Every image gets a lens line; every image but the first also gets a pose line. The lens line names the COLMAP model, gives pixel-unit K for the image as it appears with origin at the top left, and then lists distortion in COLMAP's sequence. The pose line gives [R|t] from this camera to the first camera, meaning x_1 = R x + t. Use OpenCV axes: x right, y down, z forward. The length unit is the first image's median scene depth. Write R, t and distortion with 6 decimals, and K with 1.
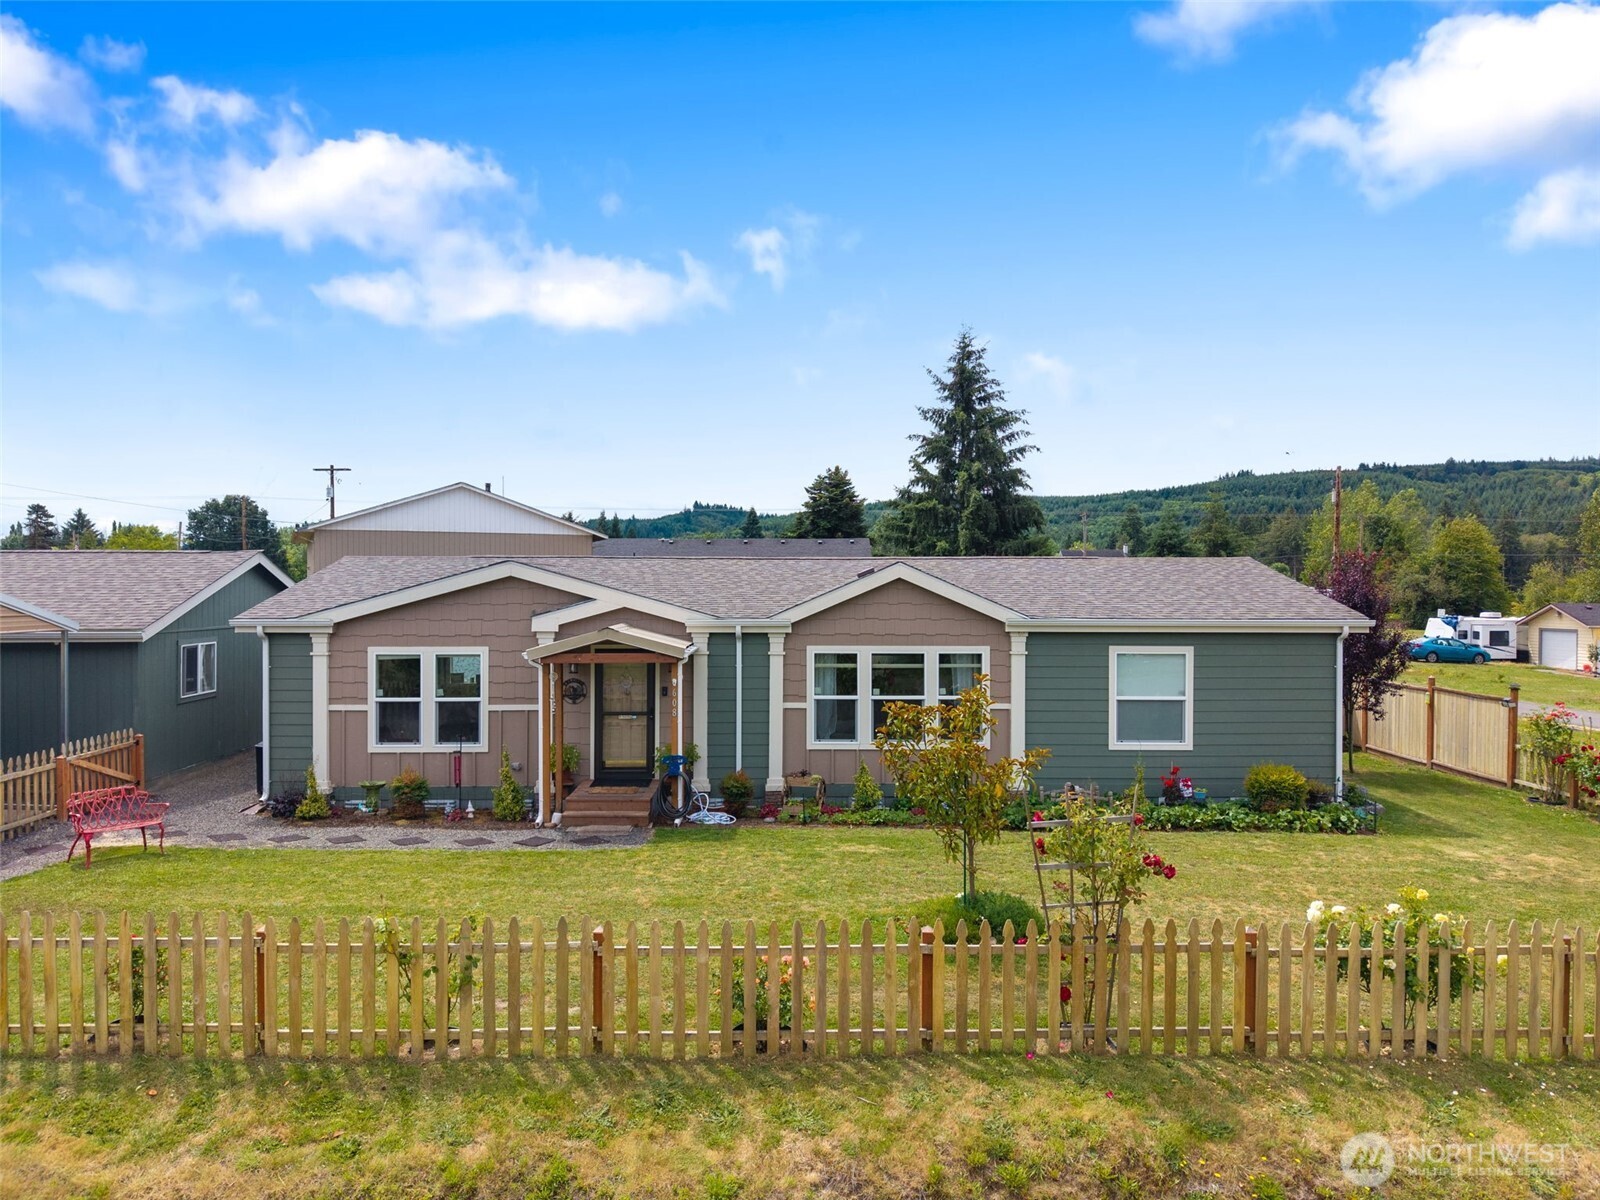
lens RADIAL K [[1053.1, 0, 800.0], [0, 1053.1, 600.0], [0, 0, 1]] dist [0.031700, -0.001491]
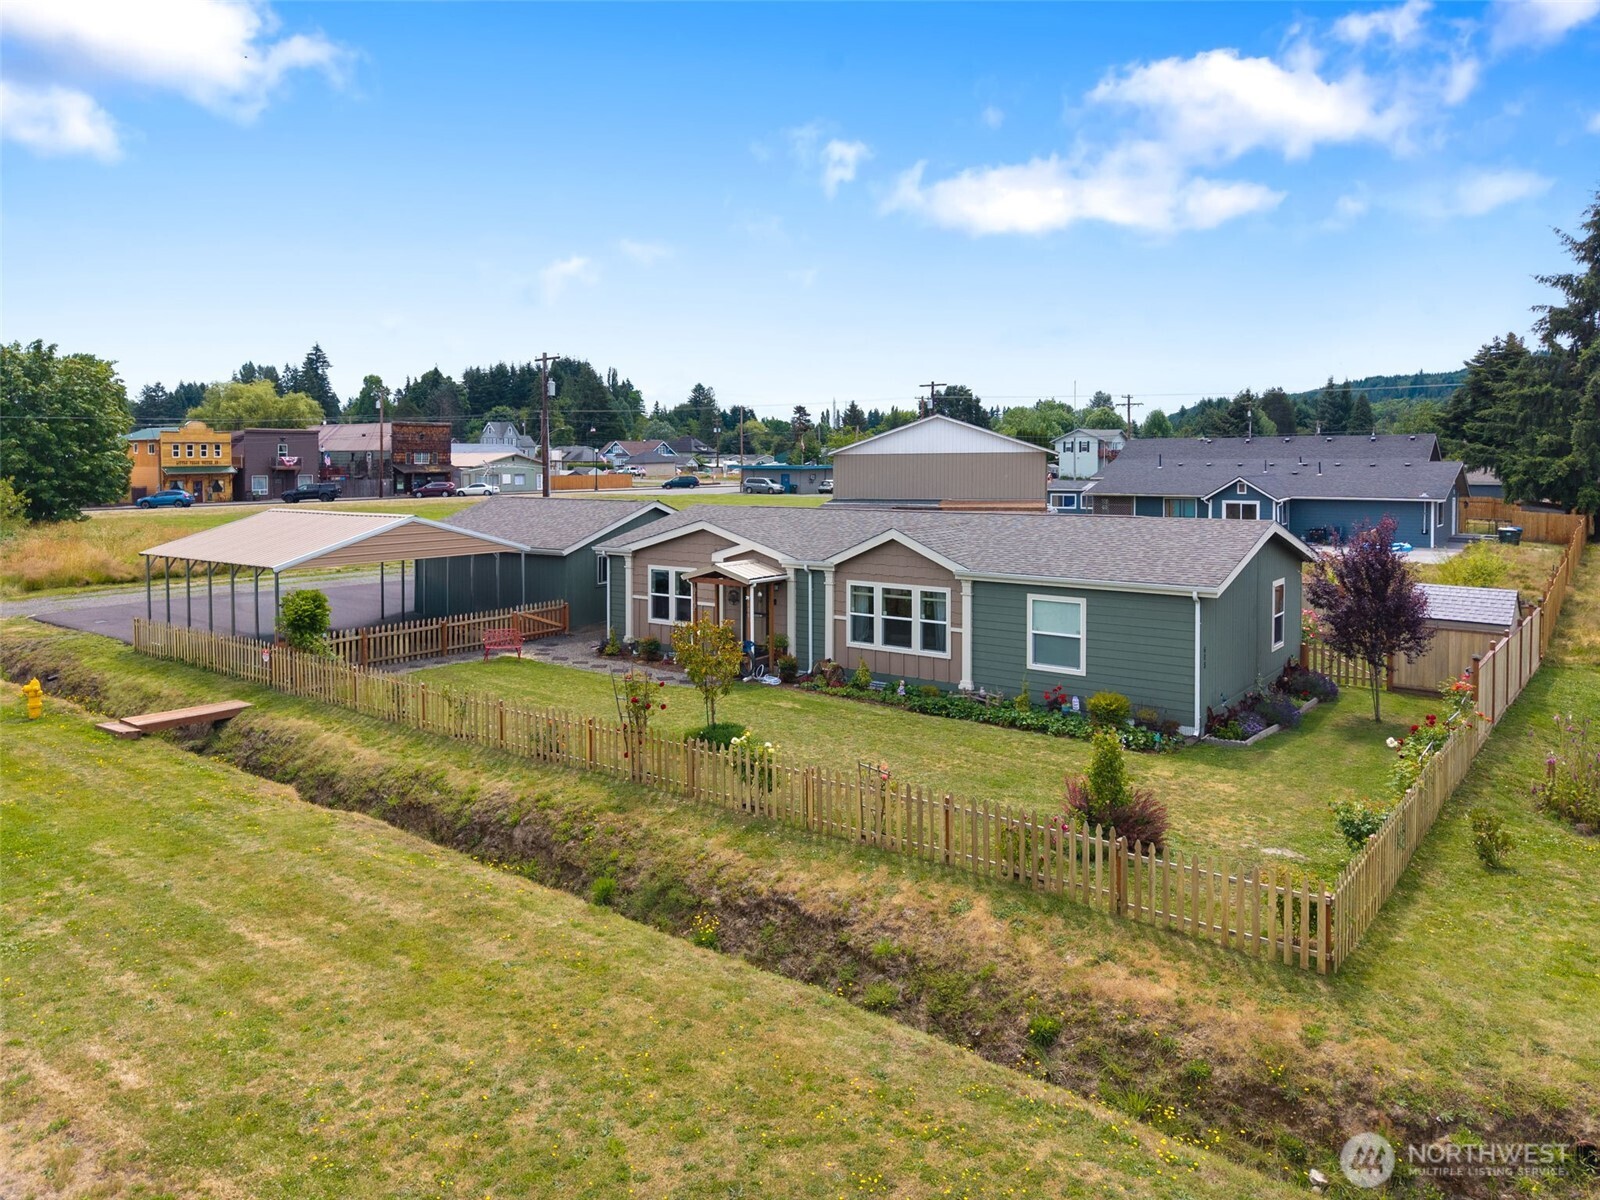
lens RADIAL K [[1080.5, 0, 800.9], [0, 1080.5, 502.7], [0, 0, 1]] dist [-0.003883, -0.000919]
pose [[0.783942, 0.020459, -0.620497, 0.948525], [-0.001667, 0.999523, 0.030849, -0.120292], [0.620832, -0.023149, 0.783602, -0.291304]]
